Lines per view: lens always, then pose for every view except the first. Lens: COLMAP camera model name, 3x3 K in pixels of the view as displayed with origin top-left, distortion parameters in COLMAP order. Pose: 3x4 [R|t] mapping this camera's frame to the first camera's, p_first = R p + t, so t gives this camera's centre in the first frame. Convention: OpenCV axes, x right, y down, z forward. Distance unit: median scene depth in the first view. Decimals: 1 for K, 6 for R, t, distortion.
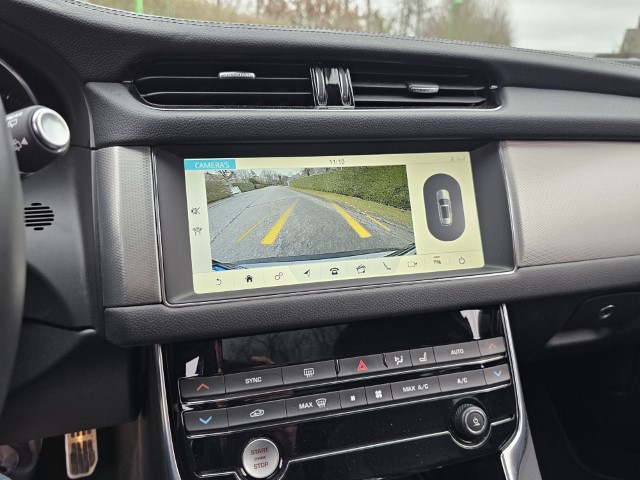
lens RADIAL K [[511.1, 0, 313.9], [0, 511.1, 237.1], [0, 0, 1]] dist [0.057336, -0.058682]
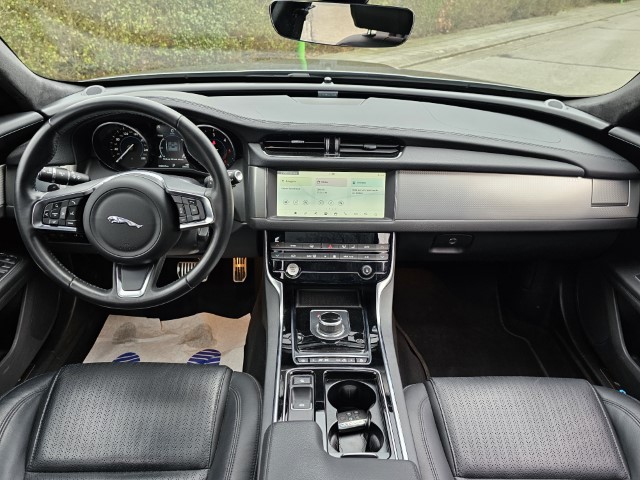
lens RADIAL K [[511.1, 0, 326.5], [0, 511.1, 237.0], [0, 0, 1]] dist [0.057336, -0.058682]
pose [[0.961673, 0.136501, -0.237808, 0.731757], [-0.083664, 0.971998, 0.219593, -0.426360], [0.261124, -0.191280, 0.946164, -1.693869]]
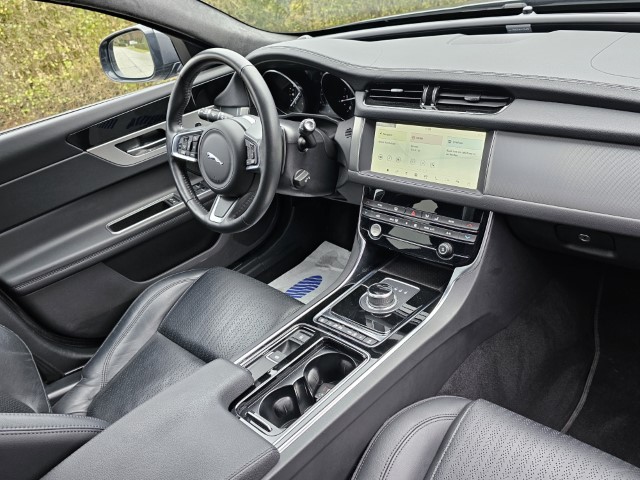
lens RADIAL K [[511.1, 0, 317.9], [0, 511.1, 237.6], [0, 0, 1]] dist [0.057336, -0.058682]
pose [[0.504773, 0.340584, -0.793226, 1.861767], [-0.043369, 0.927725, 0.370735, -0.547571], [0.862162, -0.152736, 0.483061, -0.650651]]
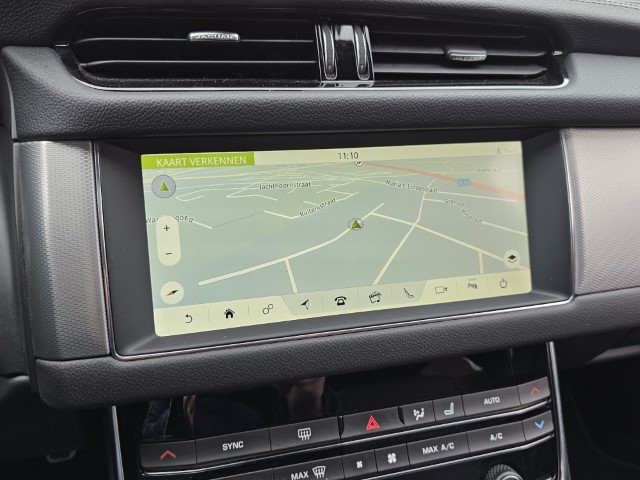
lens RADIAL K [[511.1, 0, 313.1], [0, 511.1, 230.8], [0, 0, 1]] dist [0.057336, -0.058682]
pose [[0.999681, 0.023833, -0.008382, 0.002505], [-0.022664, 0.992609, 0.119218, -0.129177], [0.011162, -0.118990, 0.992833, 0.239840]]
